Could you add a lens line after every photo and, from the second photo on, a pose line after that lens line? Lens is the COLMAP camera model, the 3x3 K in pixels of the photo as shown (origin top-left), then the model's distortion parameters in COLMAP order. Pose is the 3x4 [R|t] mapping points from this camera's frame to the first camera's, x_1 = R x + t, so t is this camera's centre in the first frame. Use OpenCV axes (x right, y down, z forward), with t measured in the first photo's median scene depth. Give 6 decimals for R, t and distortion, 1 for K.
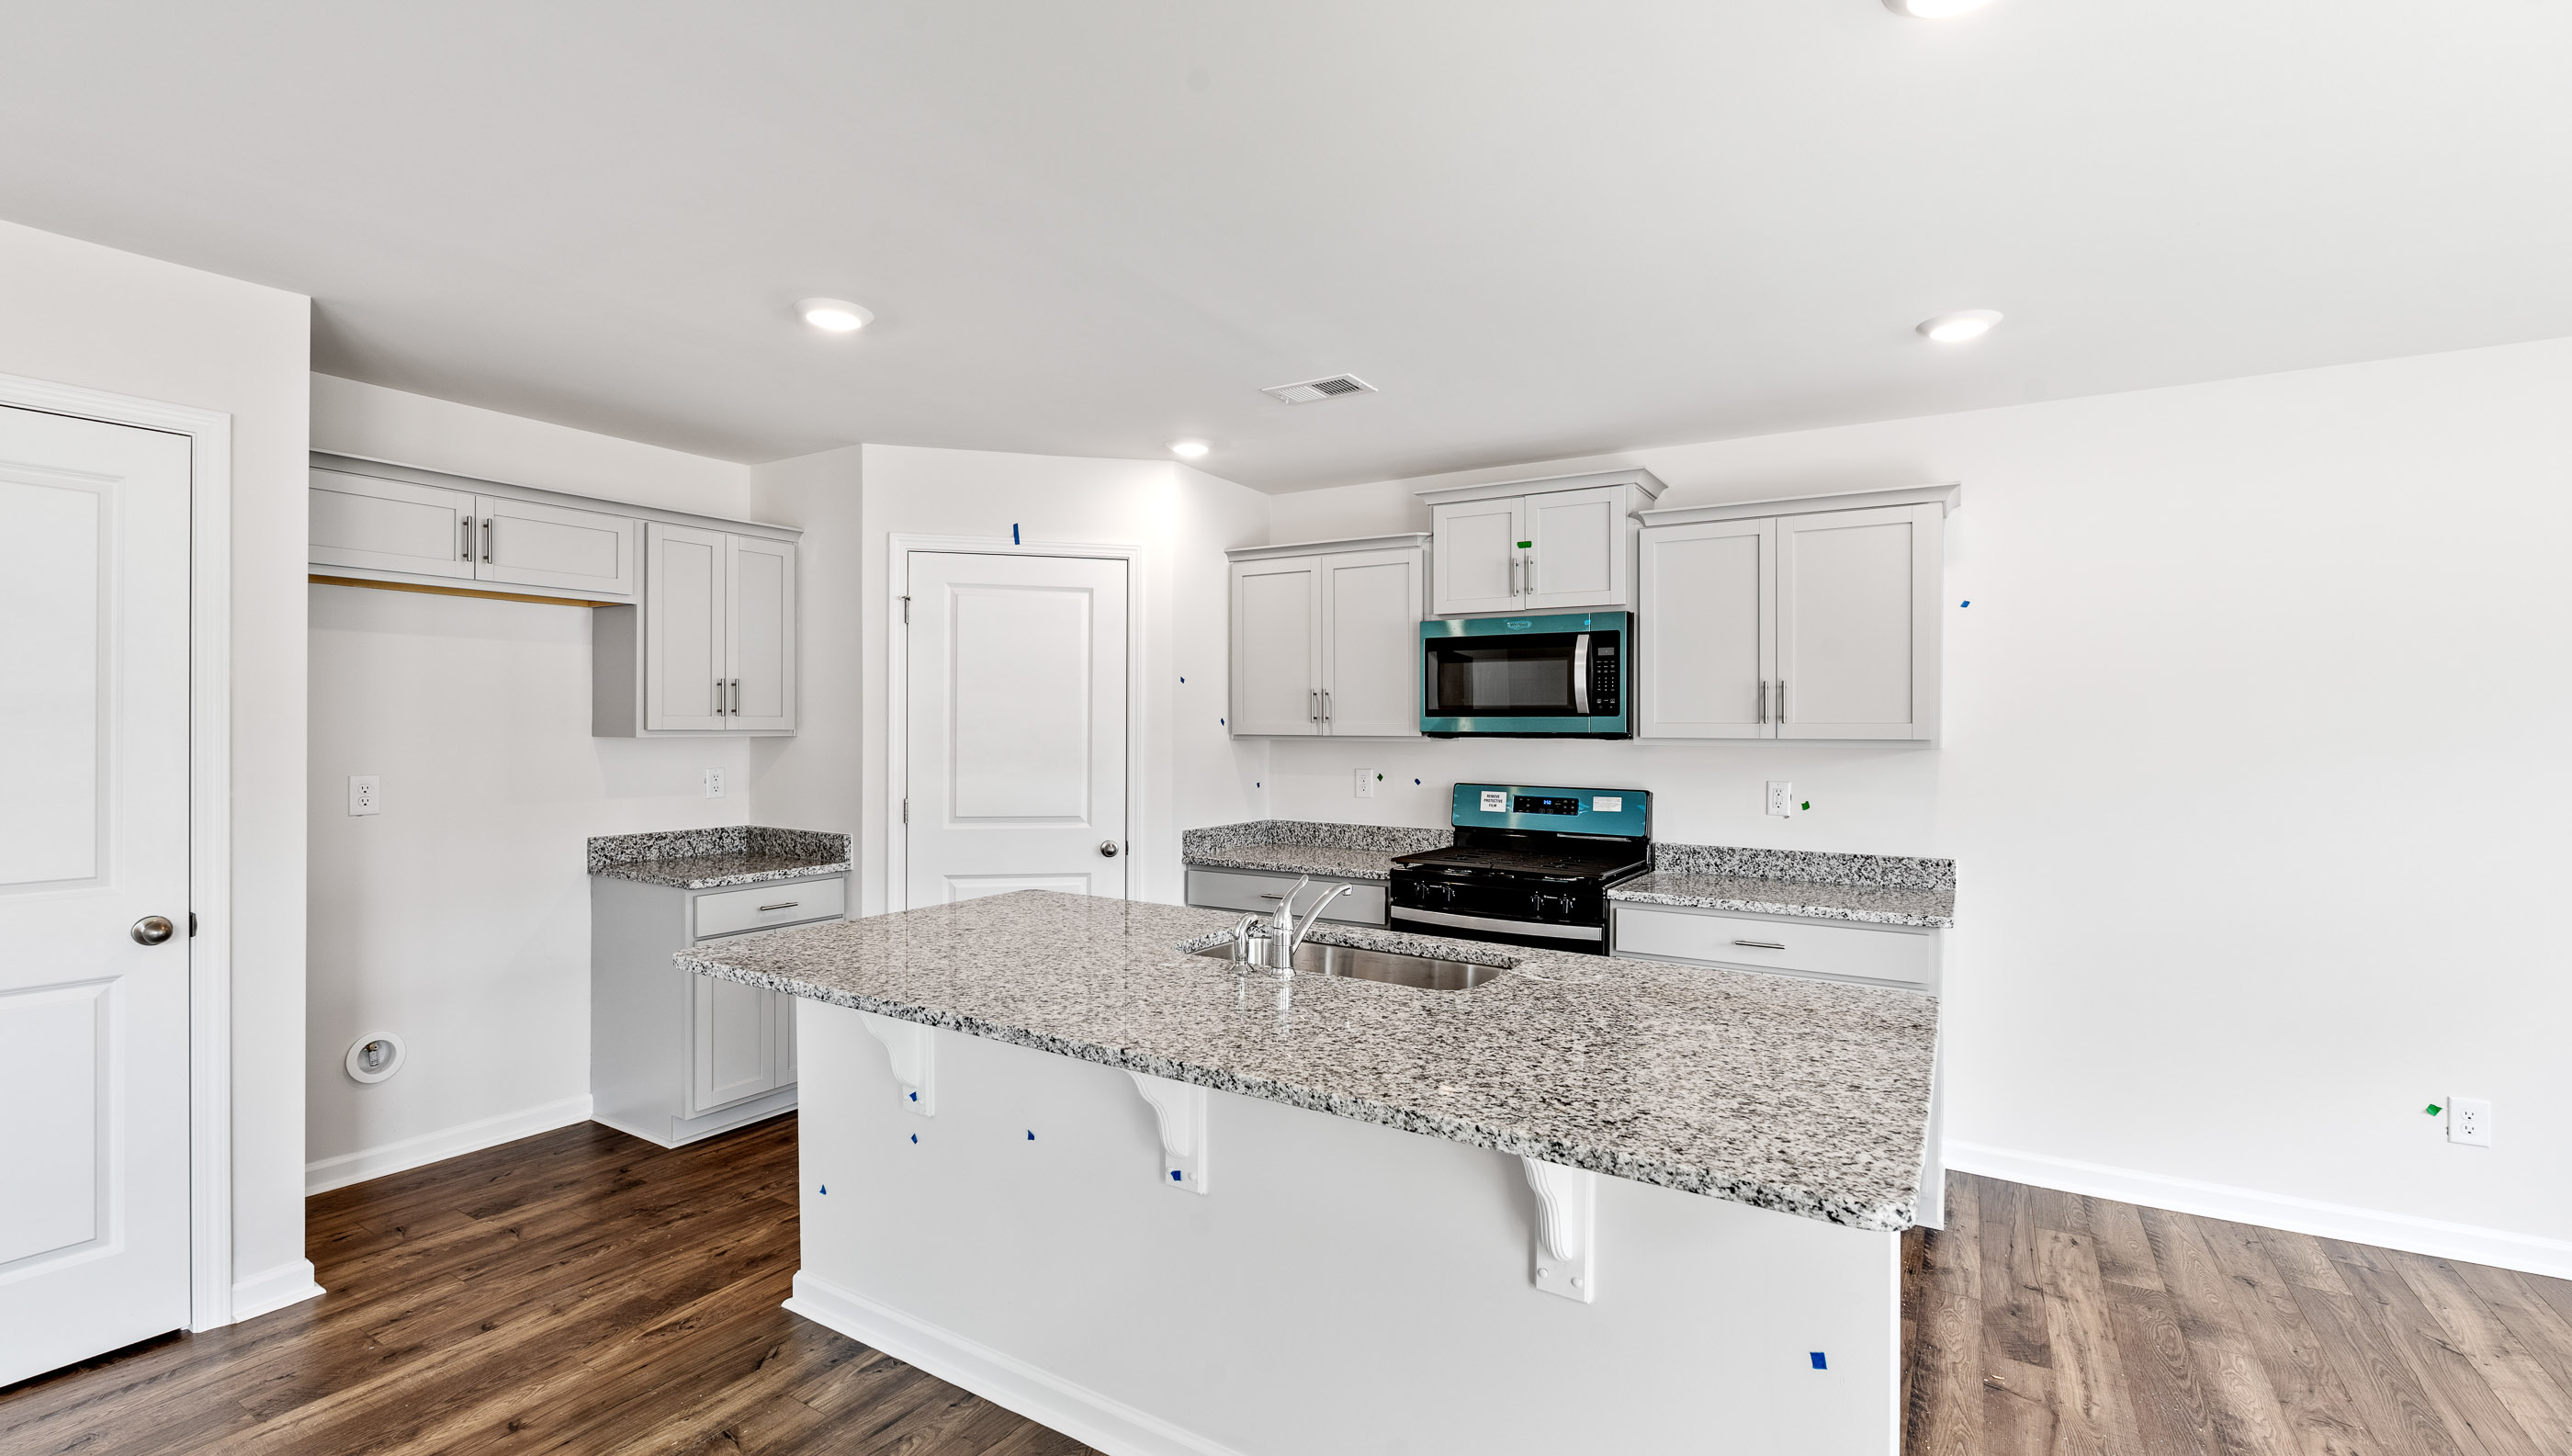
lens RADIAL K [[1113.3, 0, 1289.6], [0, 1113.3, 723.3], [0, 0, 1]] dist [-0.007253, 0.000463]
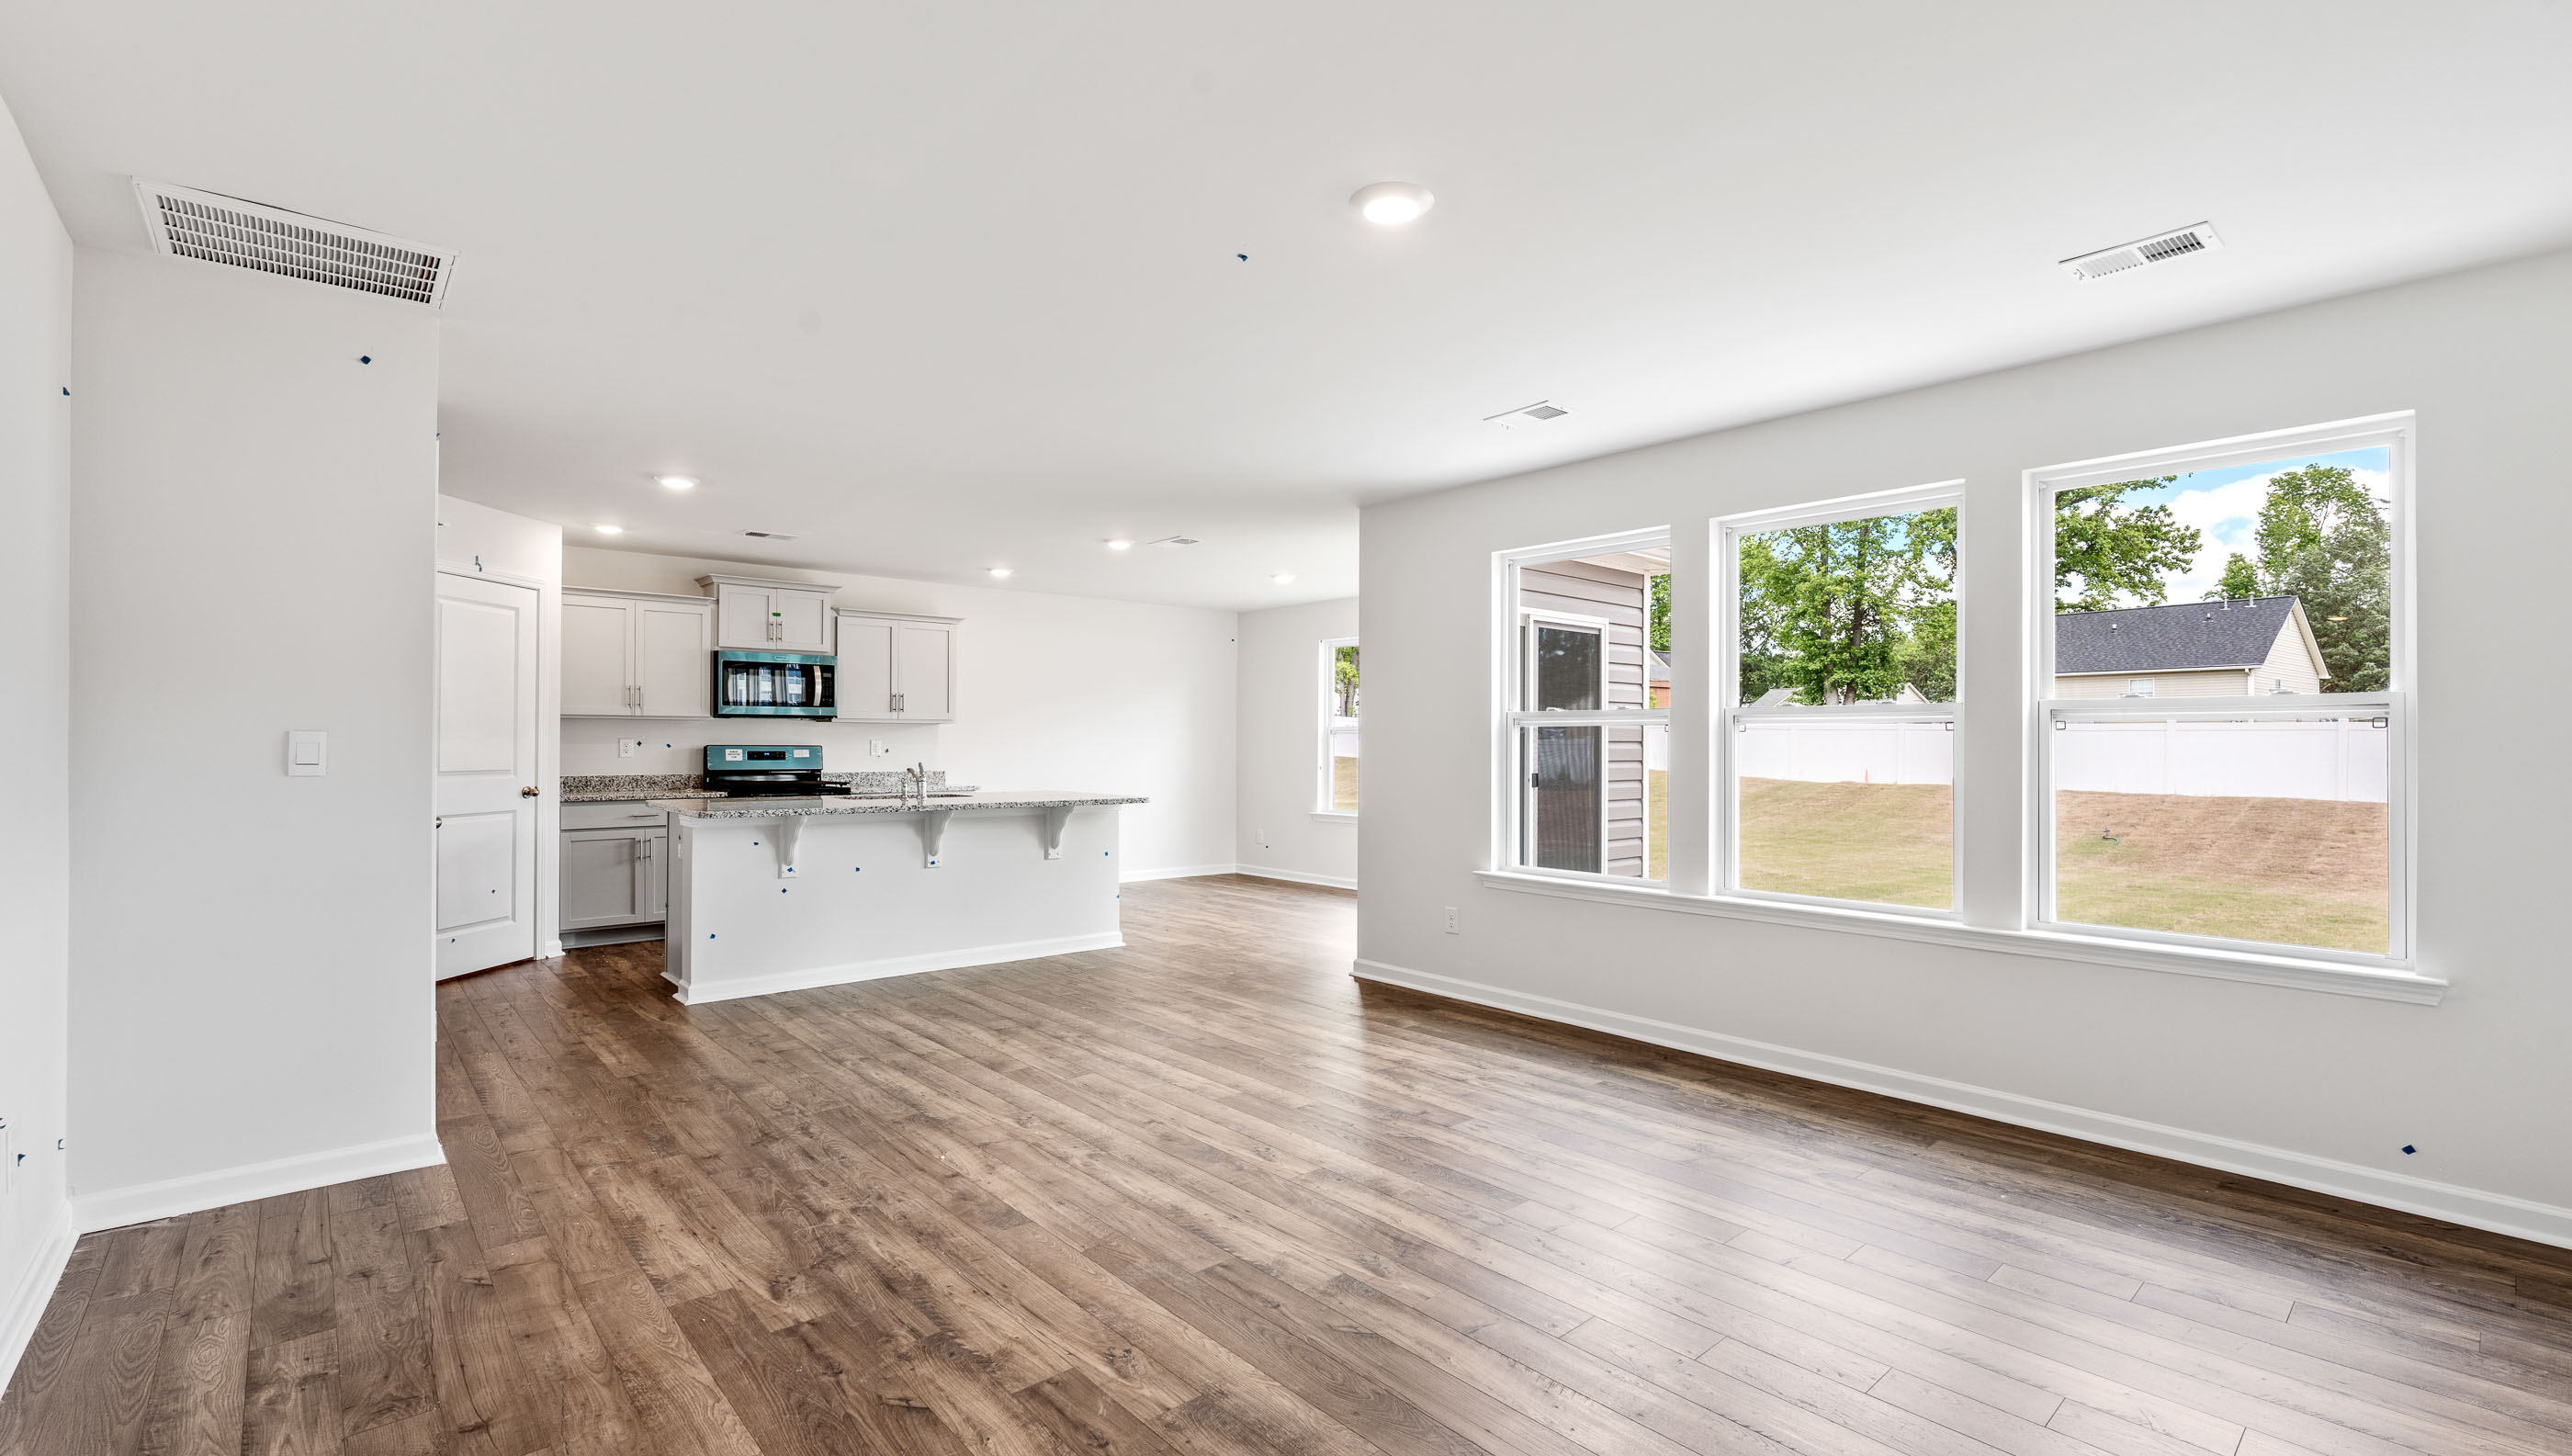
lens RADIAL K [[1113.3, 0, 1292.6], [0, 1113.3, 723.1], [0, 0, 1]] dist [-0.007253, 0.000463]
pose [[0.287814, 0.010930, 0.957624, -1.313917], [-0.005117, 0.999938, -0.009875, 0.035265], [-0.957673, -0.002058, 0.287852, -0.362949]]
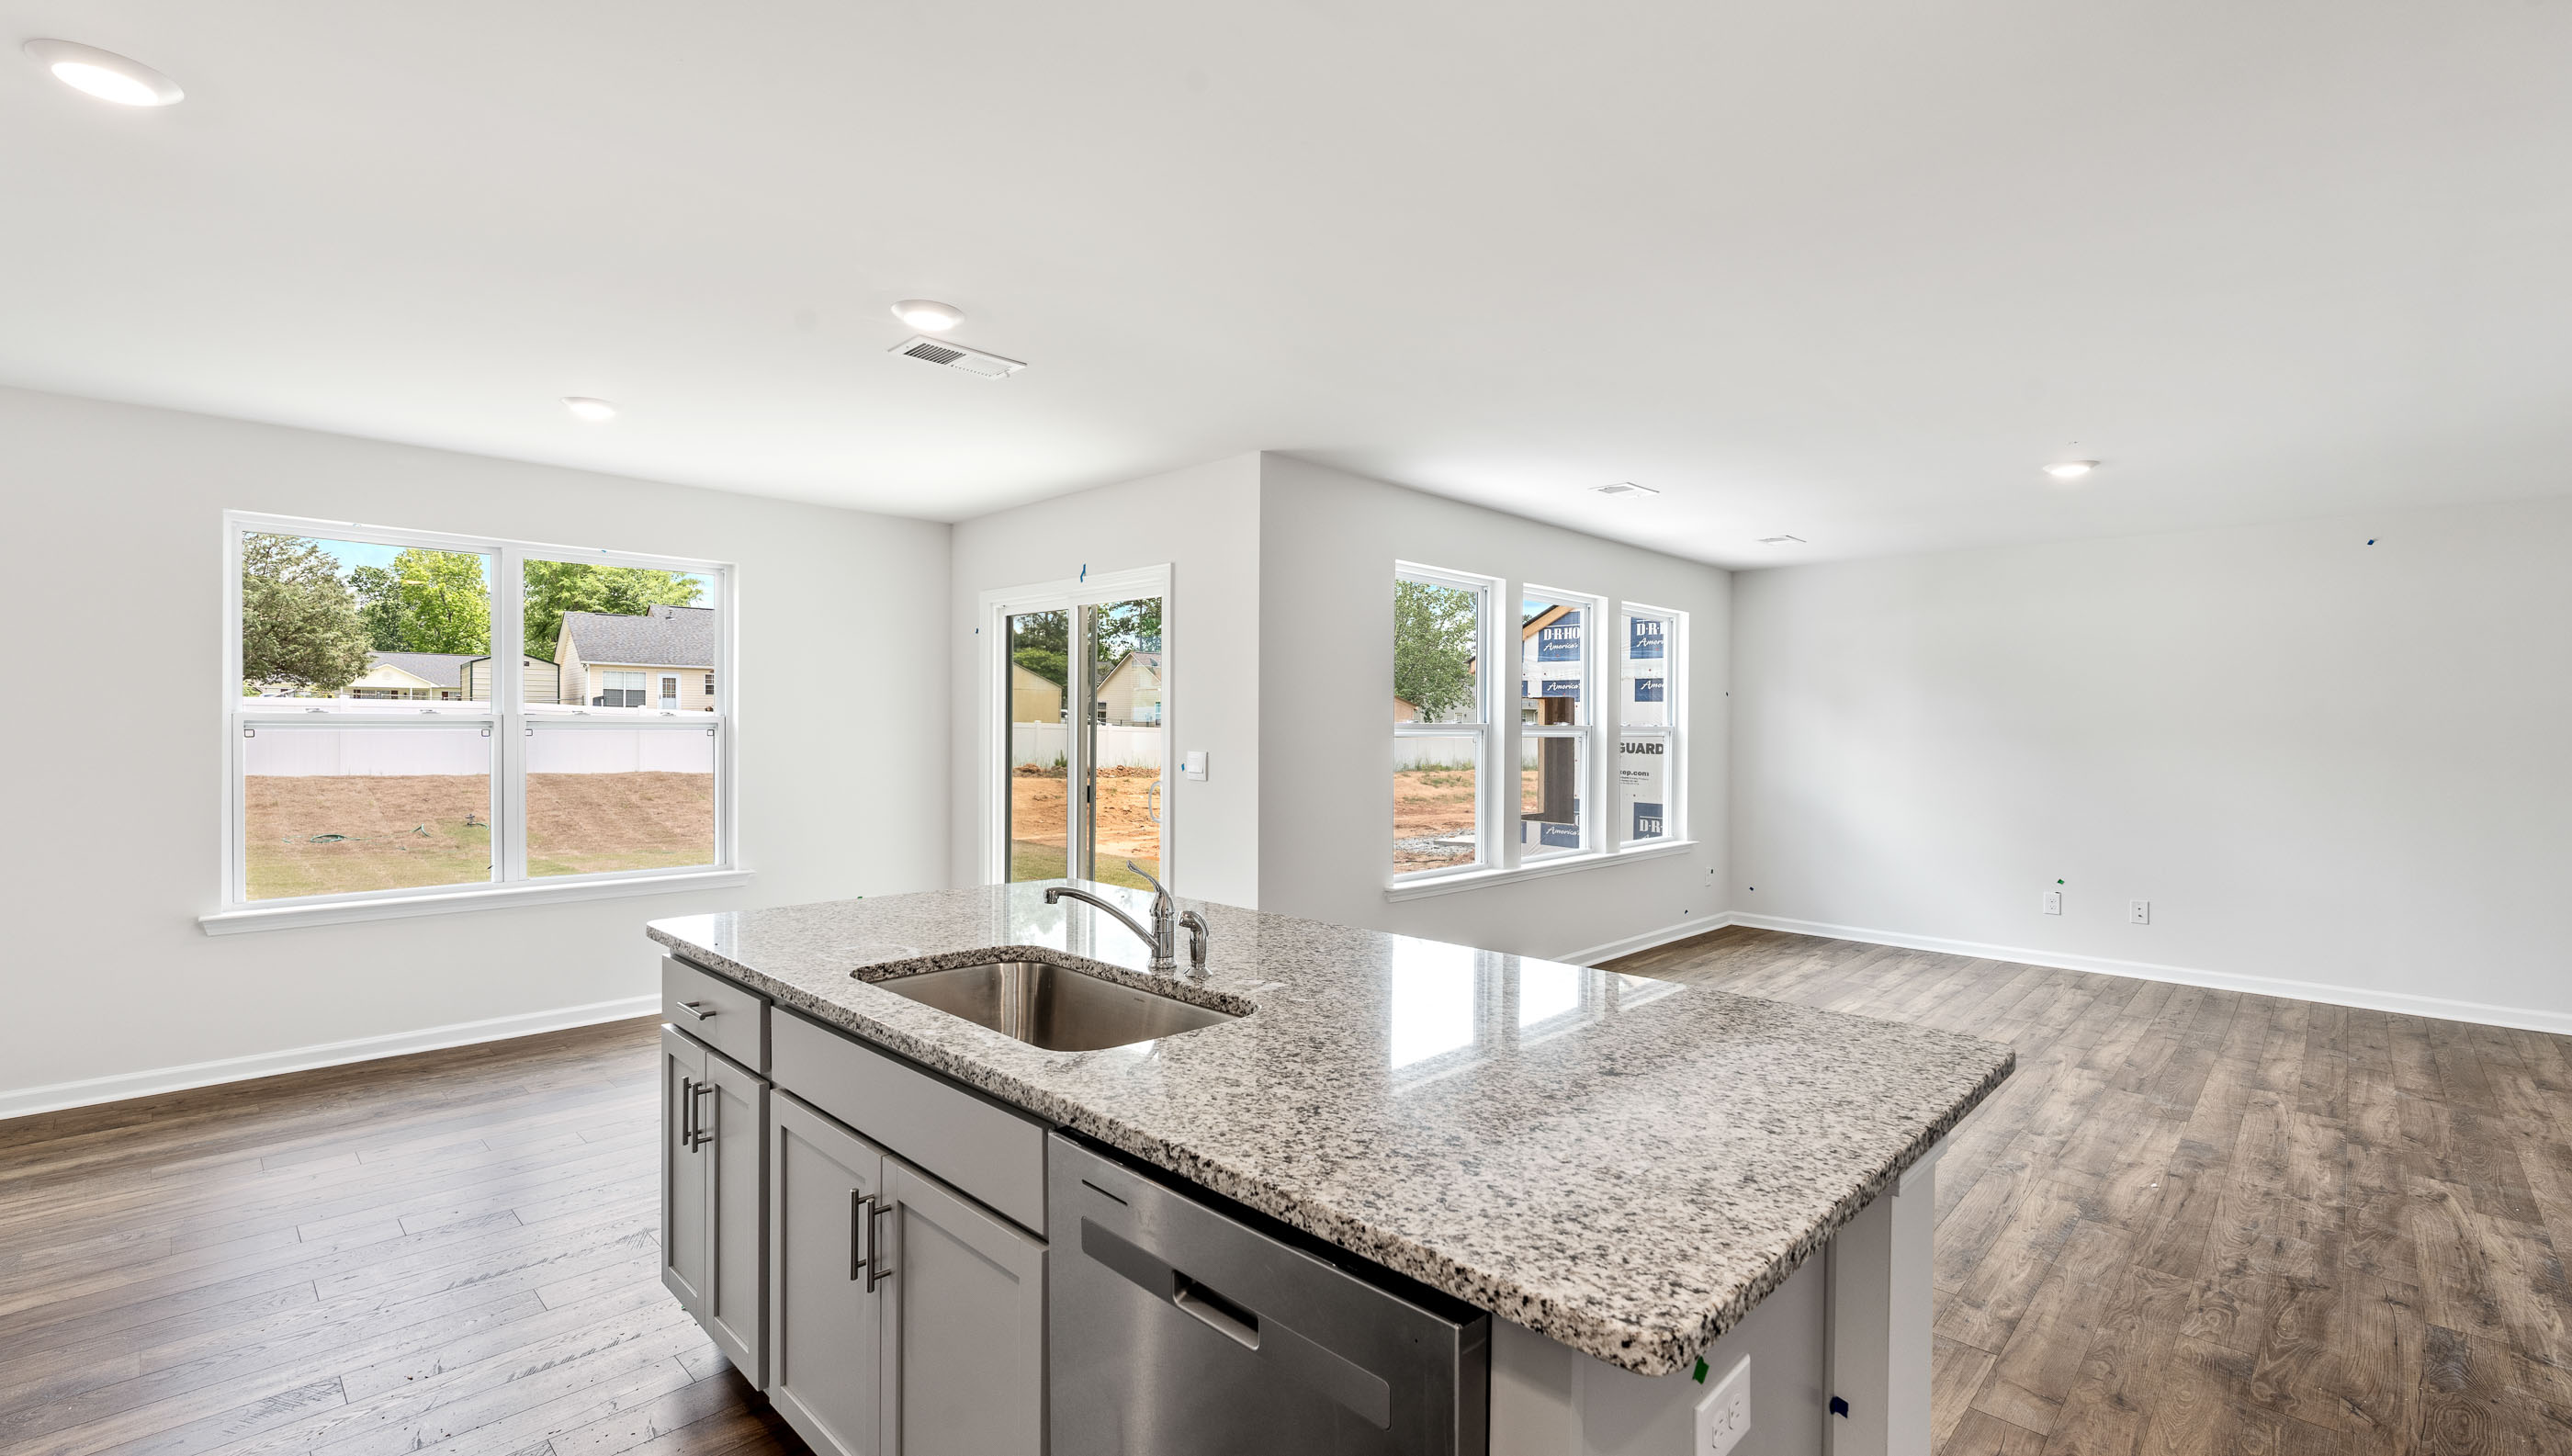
lens RADIAL K [[1113.3, 0, 1293.5], [0, 1113.3, 738.9], [0, 0, 1]] dist [-0.007253, 0.000463]
pose [[-0.975684, -0.018549, 0.218397, -0.170014], [-0.016673, 0.999807, 0.010427, 0.016912], [-0.218548, 0.006532, -0.975804, 1.038019]]
